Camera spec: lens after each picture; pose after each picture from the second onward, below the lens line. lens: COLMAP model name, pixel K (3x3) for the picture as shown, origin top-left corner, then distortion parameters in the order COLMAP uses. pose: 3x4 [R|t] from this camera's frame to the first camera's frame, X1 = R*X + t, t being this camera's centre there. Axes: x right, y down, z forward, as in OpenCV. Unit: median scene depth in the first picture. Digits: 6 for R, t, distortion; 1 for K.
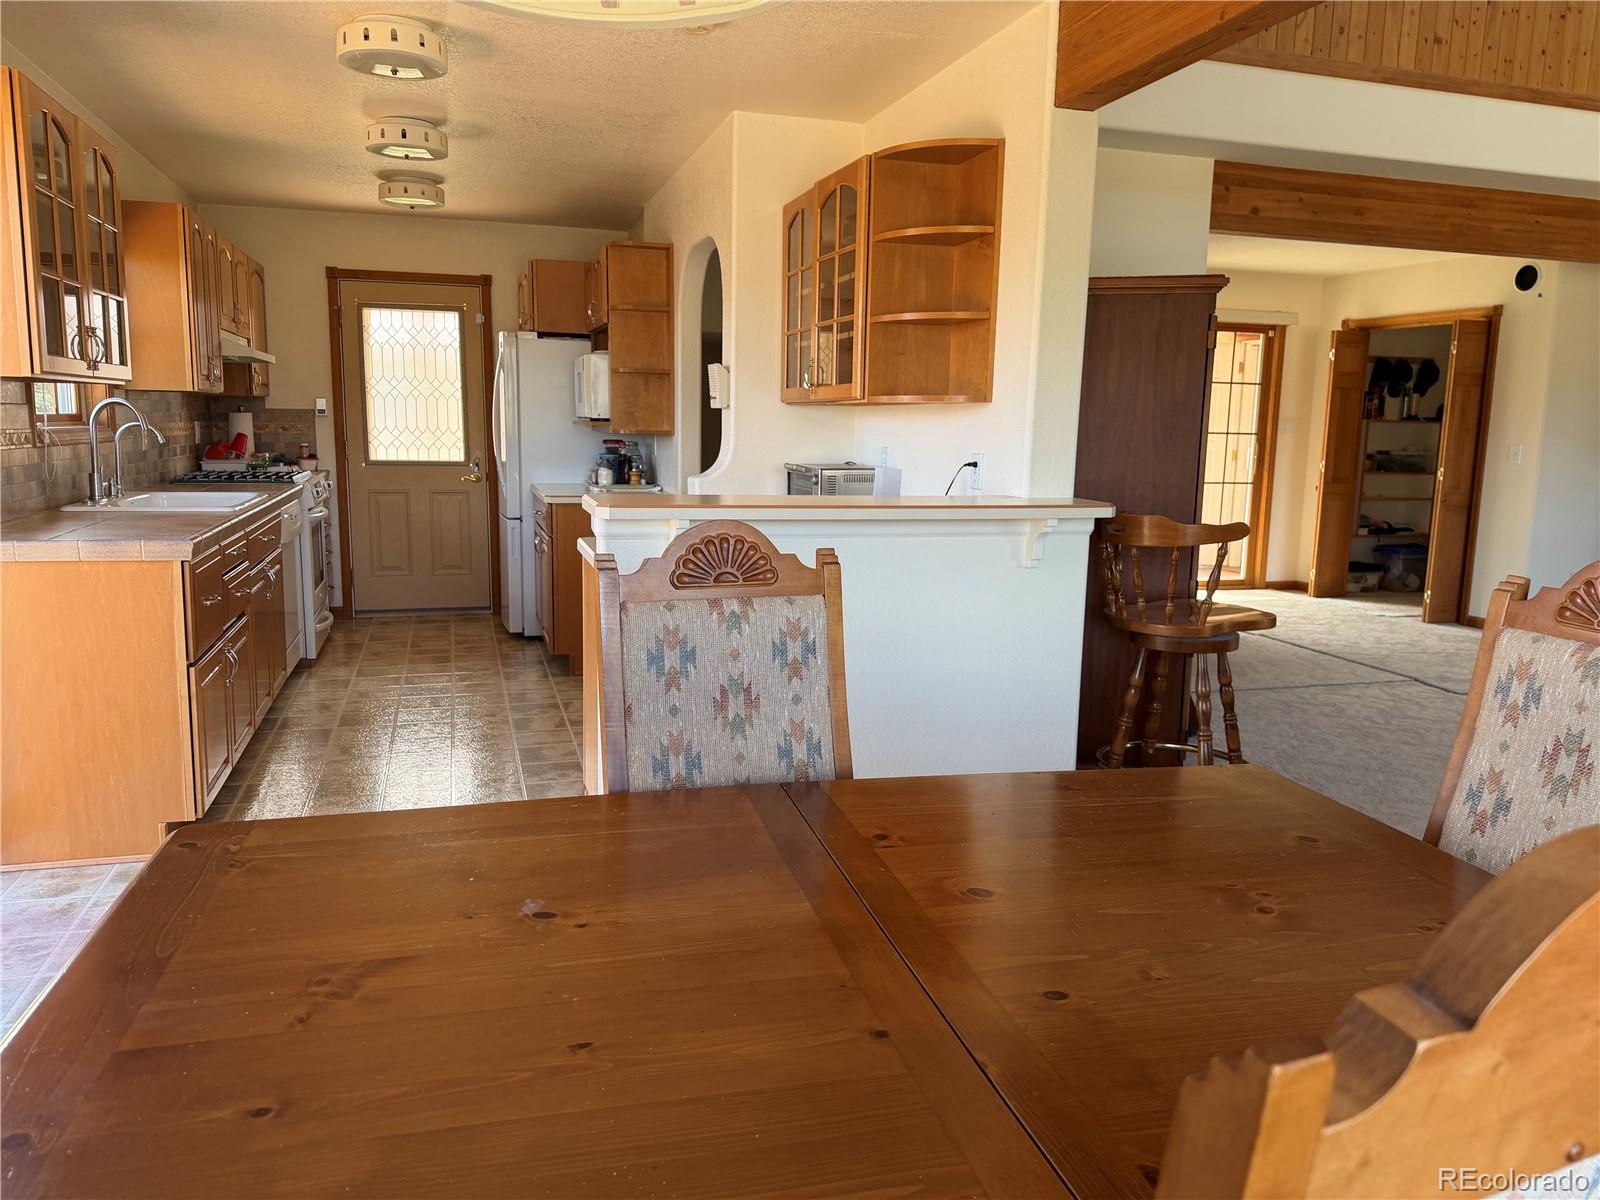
lens RADIAL K [[1116.4, 0, 800.0], [0, 1116.4, 600.0], [0, 0, 1]] dist [0.084713, -0.083461]
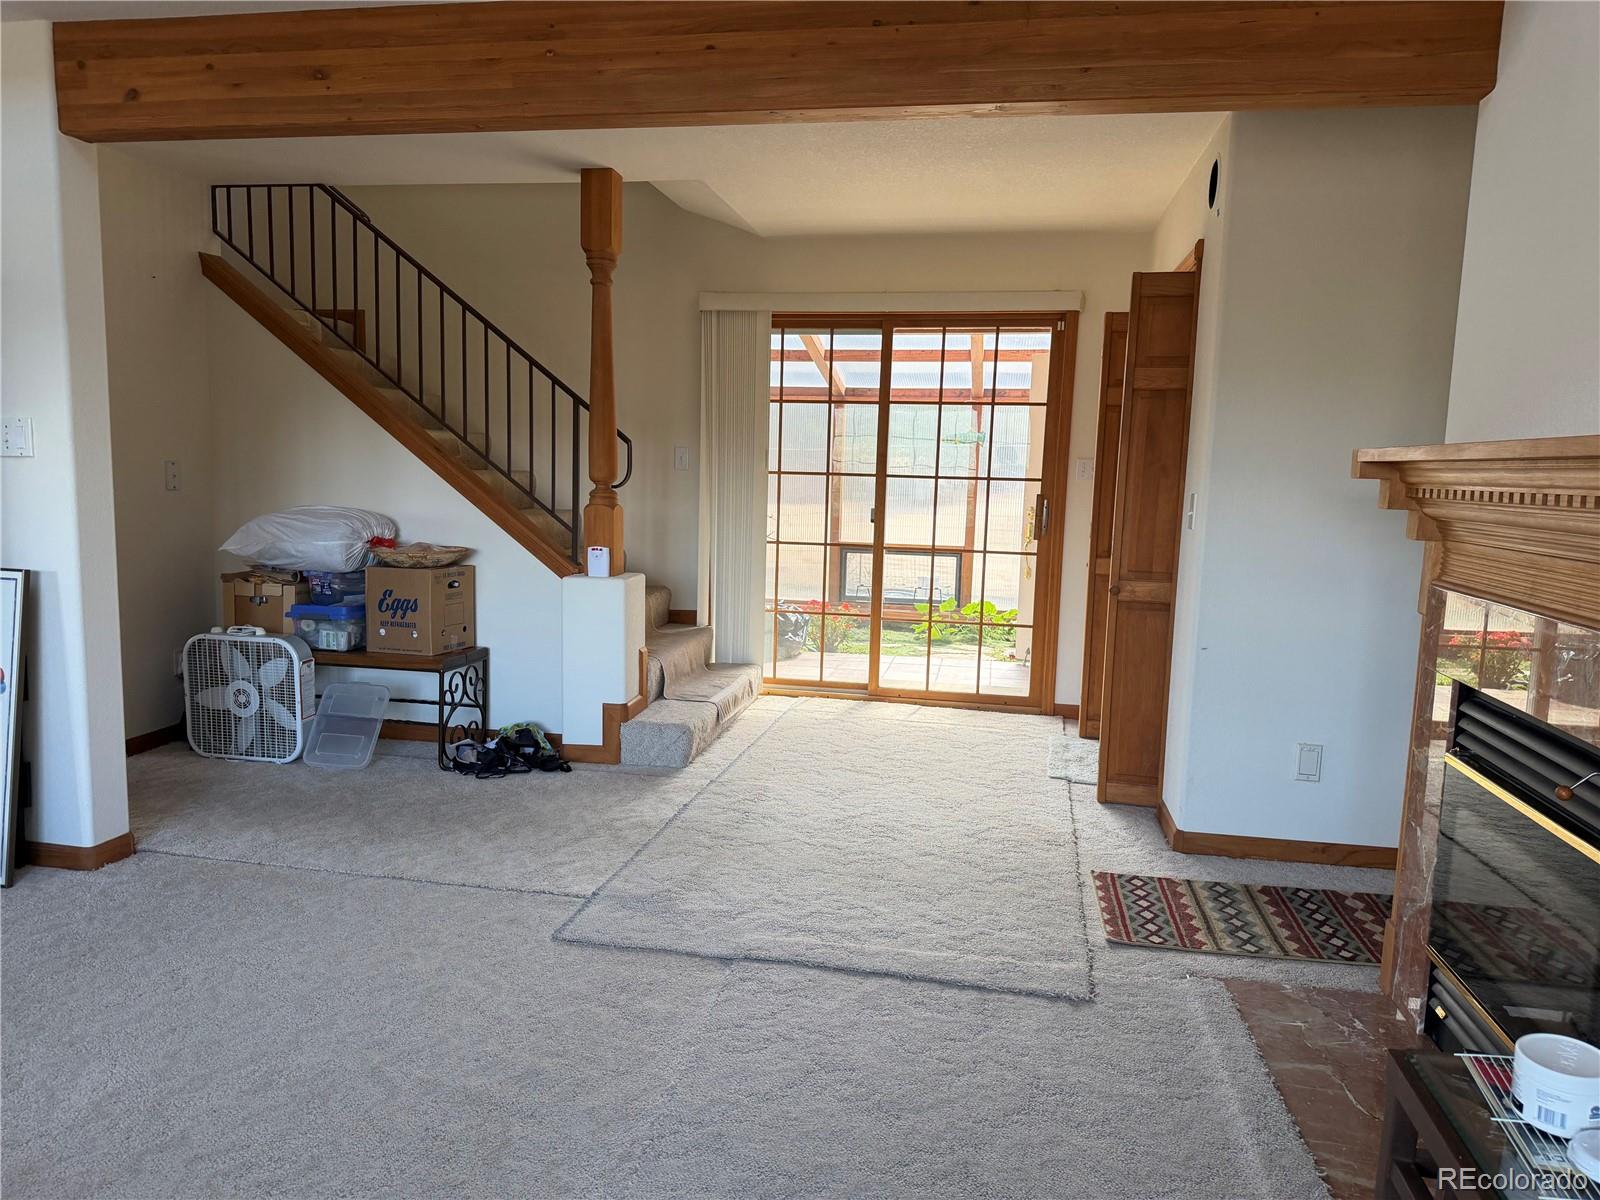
lens RADIAL K [[1116.4, 0, 800.0], [0, 1116.4, 600.0], [0, 0, 1]] dist [0.084713, -0.083461]
pose [[0.883591, 0.052714, -0.465284, 0.970761], [-0.075585, 0.996669, -0.030622, -0.082325], [0.462120, 0.062226, 0.884632, 0.624447]]
